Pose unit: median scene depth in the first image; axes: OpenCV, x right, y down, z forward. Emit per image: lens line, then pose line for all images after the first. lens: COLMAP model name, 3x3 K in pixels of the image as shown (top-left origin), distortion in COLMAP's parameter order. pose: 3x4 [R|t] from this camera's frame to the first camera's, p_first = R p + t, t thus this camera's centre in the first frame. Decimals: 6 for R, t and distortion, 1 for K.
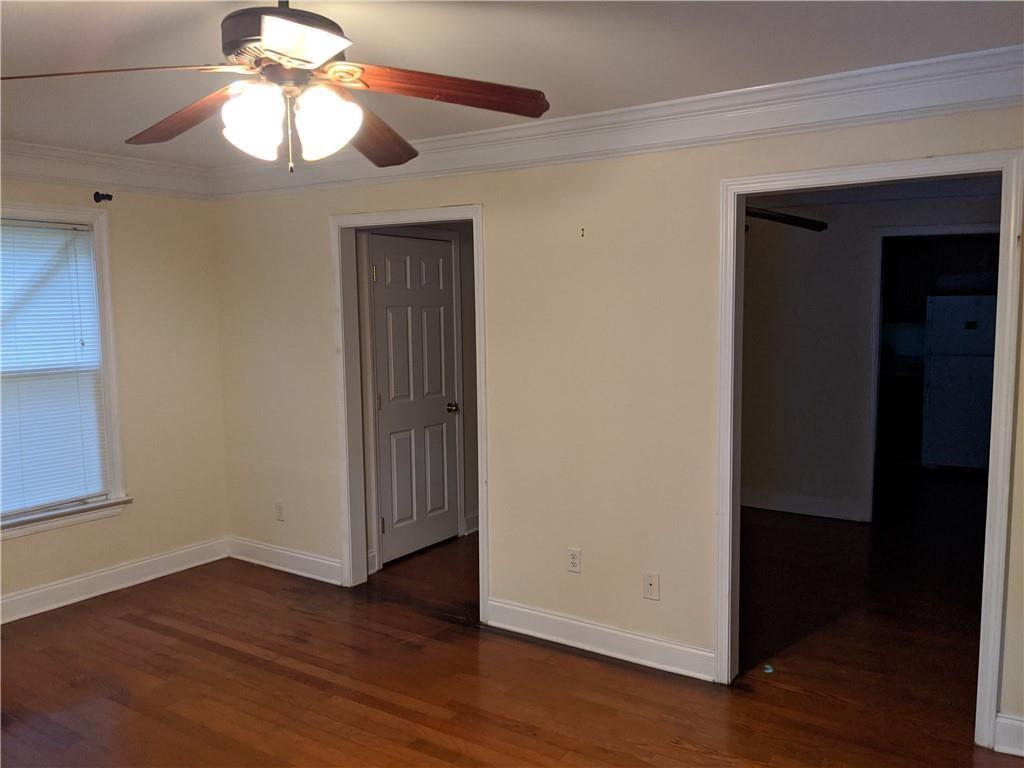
lens RADIAL K [[816.7, 0, 526.7], [0, 816.7, 387.8], [0, 0, 1]] dist [-0.000868, -0.006014]
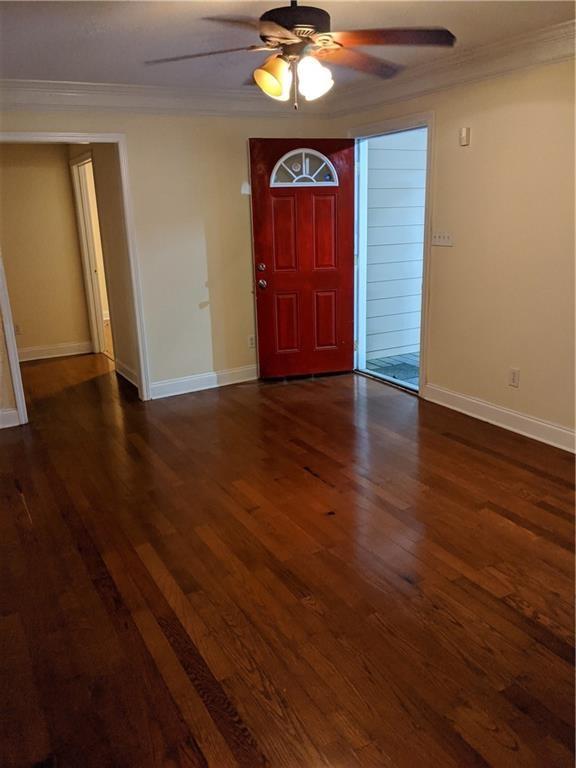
lens RADIAL K [[608.7, 0, 279.9], [0, 608.7, 413.2], [0, 0, 1]] dist [0.004345, -0.003262]
pose [[-0.883481, -0.095556, 0.458618, -0.405896], [0.096900, 0.920529, 0.378467, -0.069525], [-0.458336, 0.378808, -0.804010, 1.018598]]
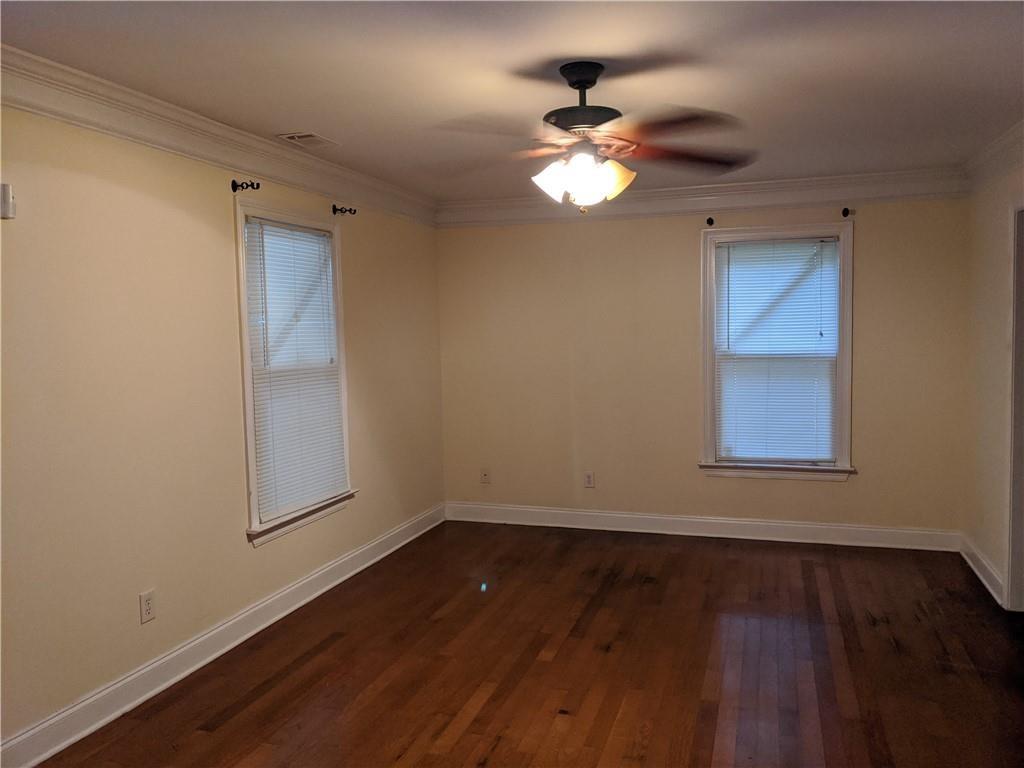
lens RADIAL K [[816.7, 0, 526.7], [0, 816.7, 387.8], [0, 0, 1]] dist [-0.000868, -0.006014]
pose [[0.304231, 0.091073, -0.948235, 0.491534], [-0.082983, 0.994169, 0.068861, -0.022920], [0.948977, 0.057738, 0.310015, 0.207101]]
